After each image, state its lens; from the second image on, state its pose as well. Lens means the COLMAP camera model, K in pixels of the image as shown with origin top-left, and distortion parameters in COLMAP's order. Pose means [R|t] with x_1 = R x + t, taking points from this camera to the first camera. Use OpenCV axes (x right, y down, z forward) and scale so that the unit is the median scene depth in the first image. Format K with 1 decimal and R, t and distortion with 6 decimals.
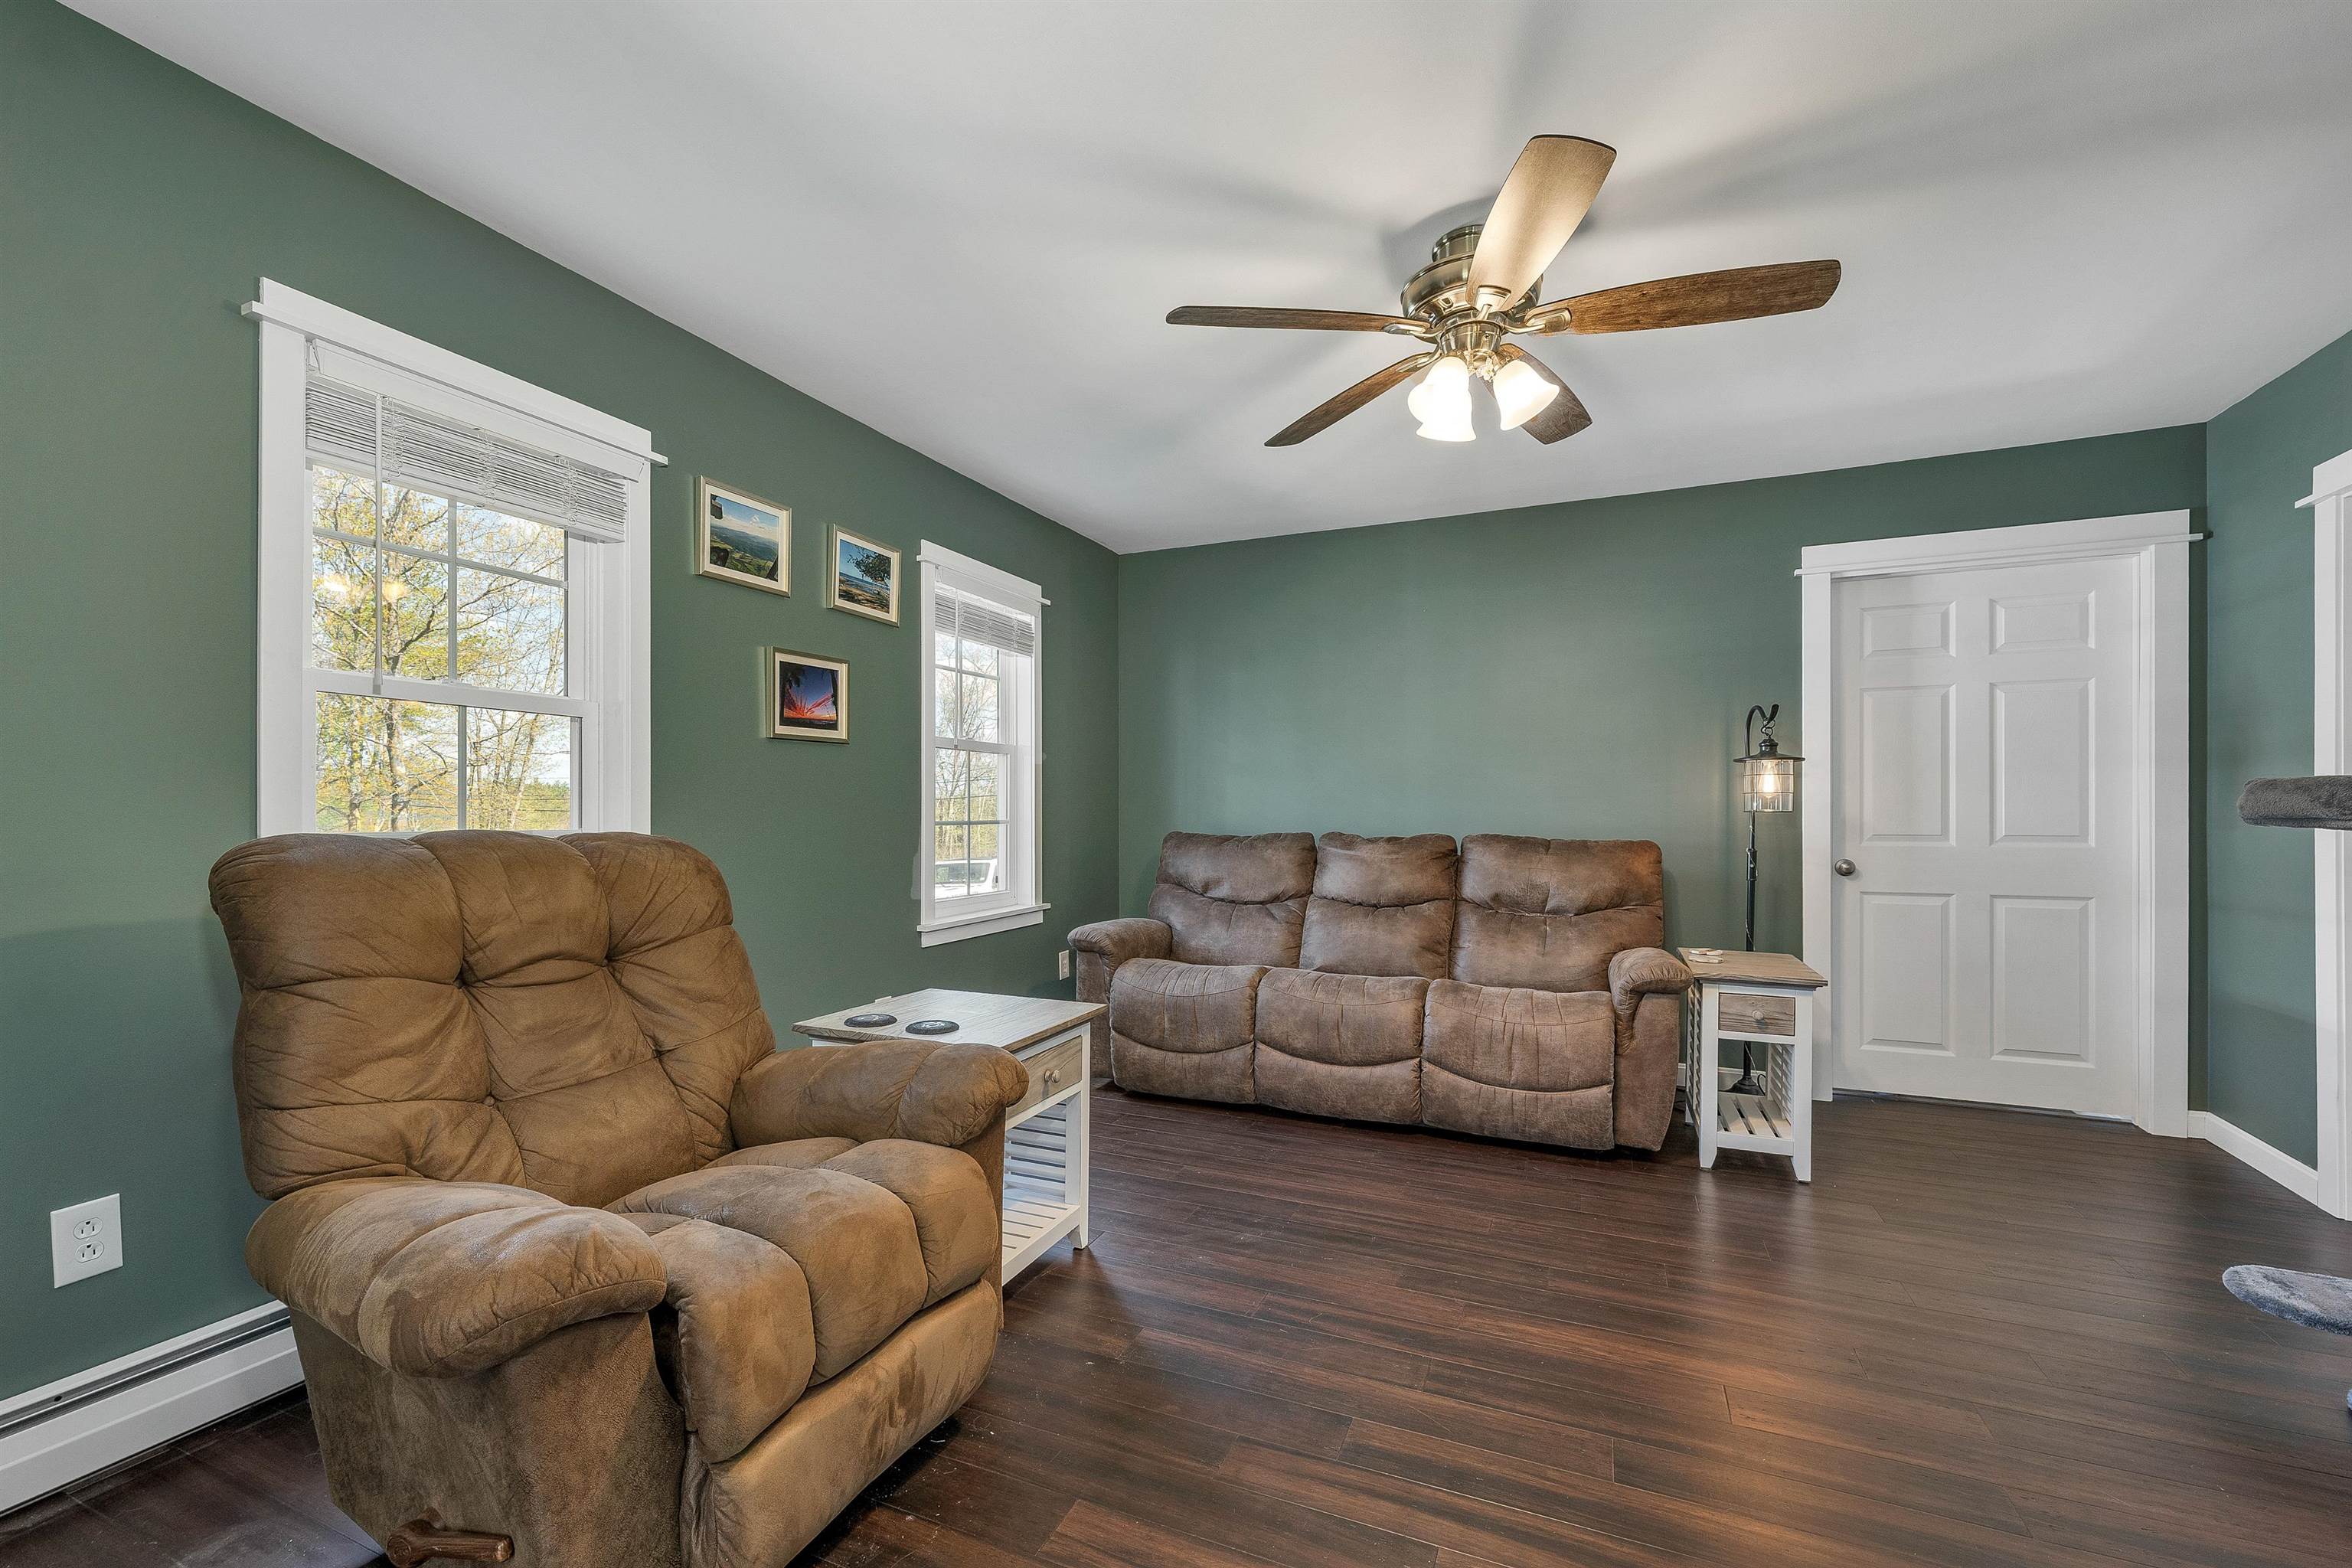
lens RADIAL K [[965.6, 0, 1188.7], [0, 965.6, 818.8], [0, 0, 1]] dist [0.001085, -0.001723]
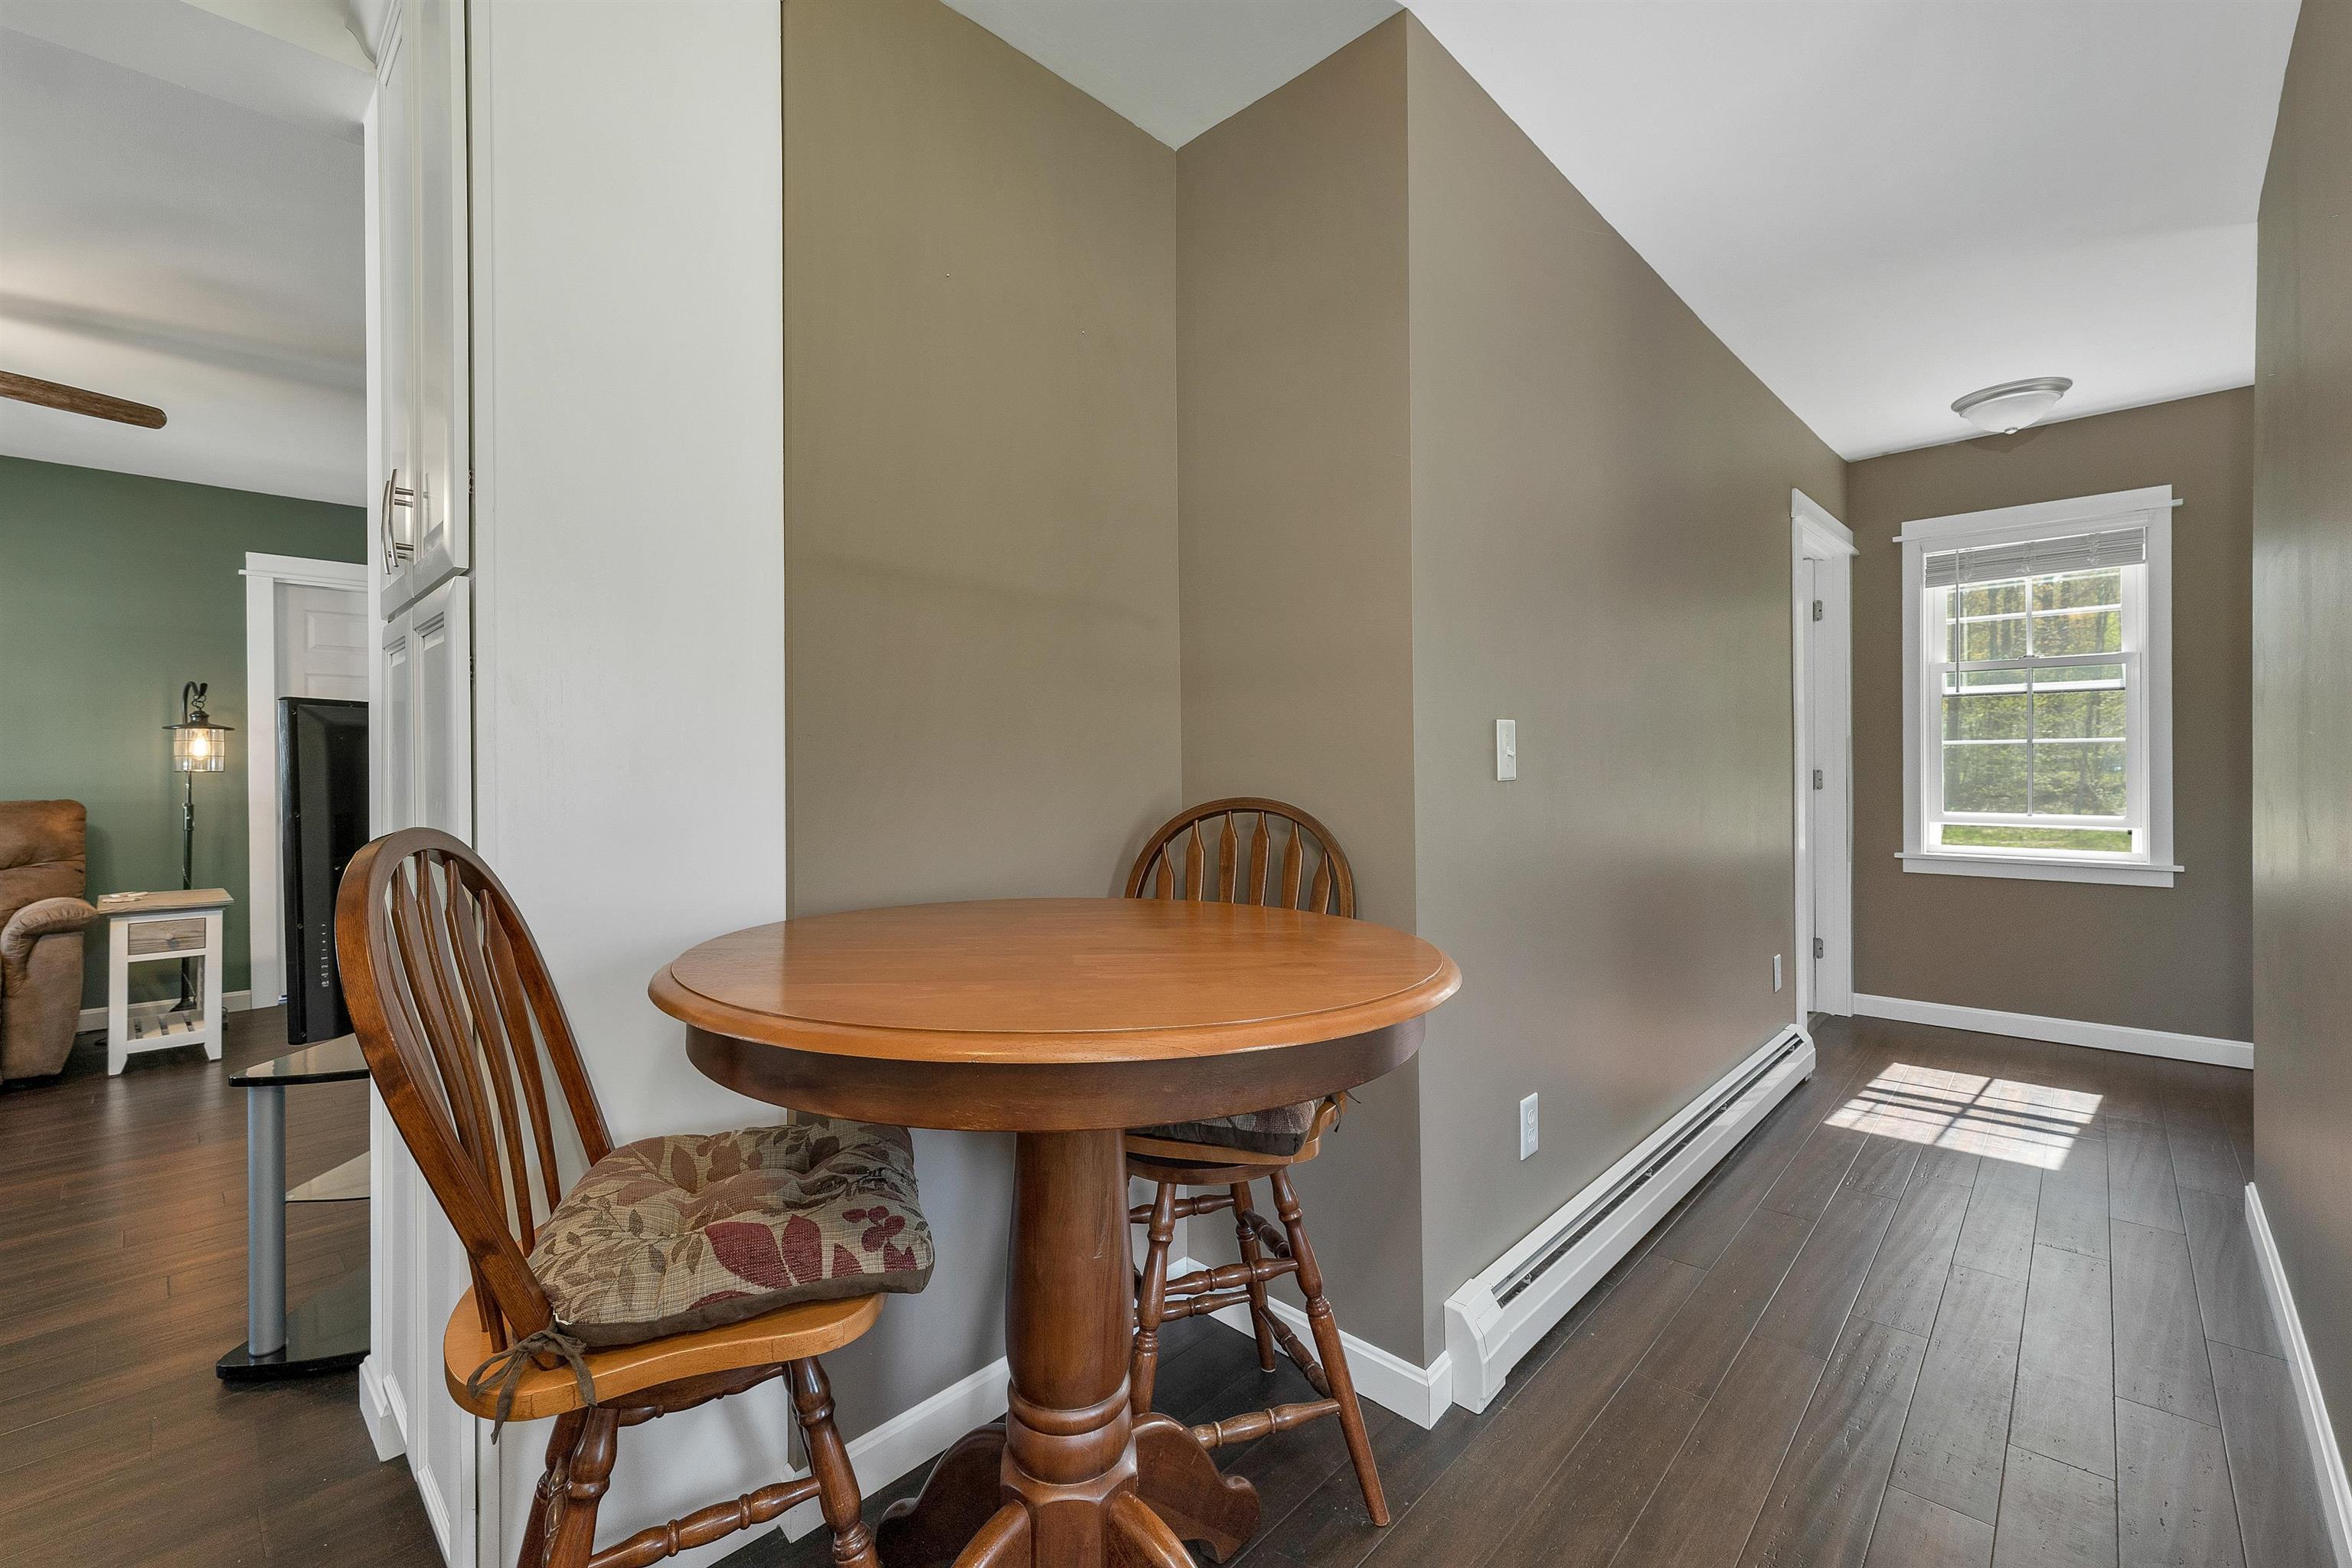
lens RADIAL K [[965.6, 0, 1186.3], [0, 965.6, 769.2], [0, 0, 1]] dist [0.001085, -0.001723]
pose [[0.334880, -0.003196, 0.942255, -0.117355], [0.008695, 0.999962, 0.000301, -0.000152], [-0.942221, 0.008092, 0.334896, -0.550016]]
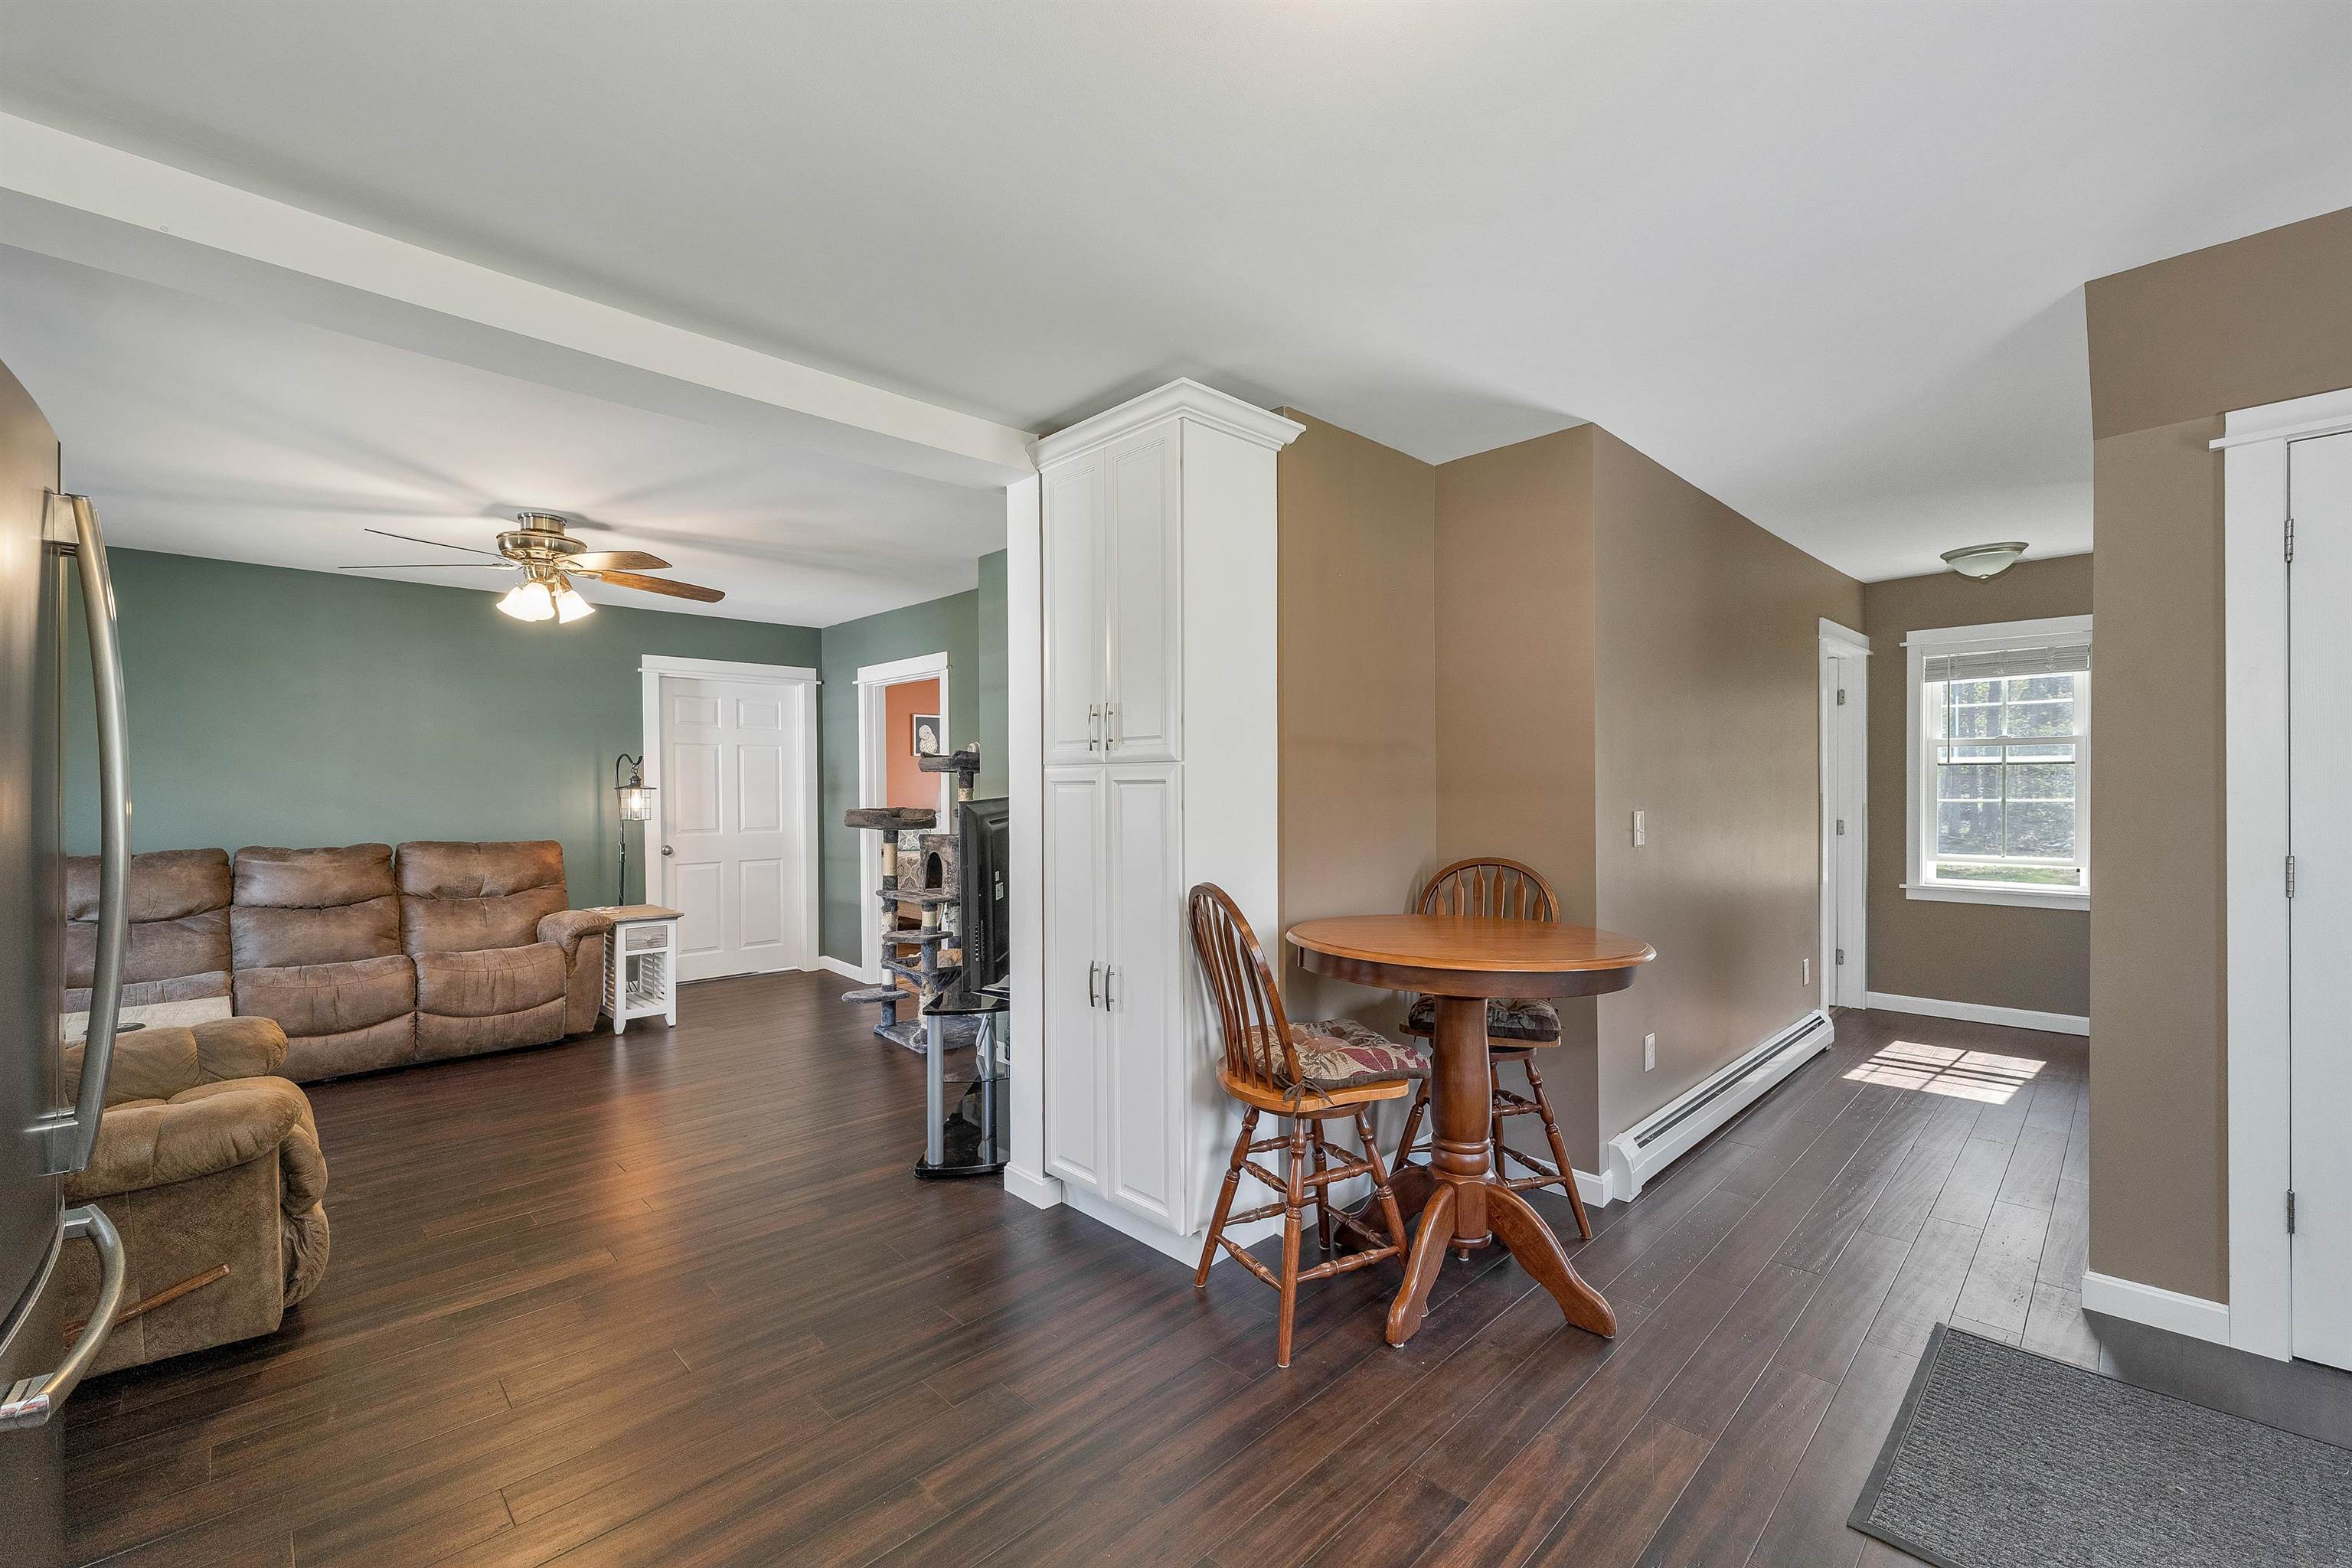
lens RADIAL K [[965.6, 0, 1167.2], [0, 965.6, 794.1], [0, 0, 1]] dist [0.001085, -0.001723]
pose [[0.374432, -0.009112, 0.927210, -0.588181], [0.008249, 0.999945, 0.006496, -0.054232], [-0.927218, 0.005216, 0.374486, -0.461926]]
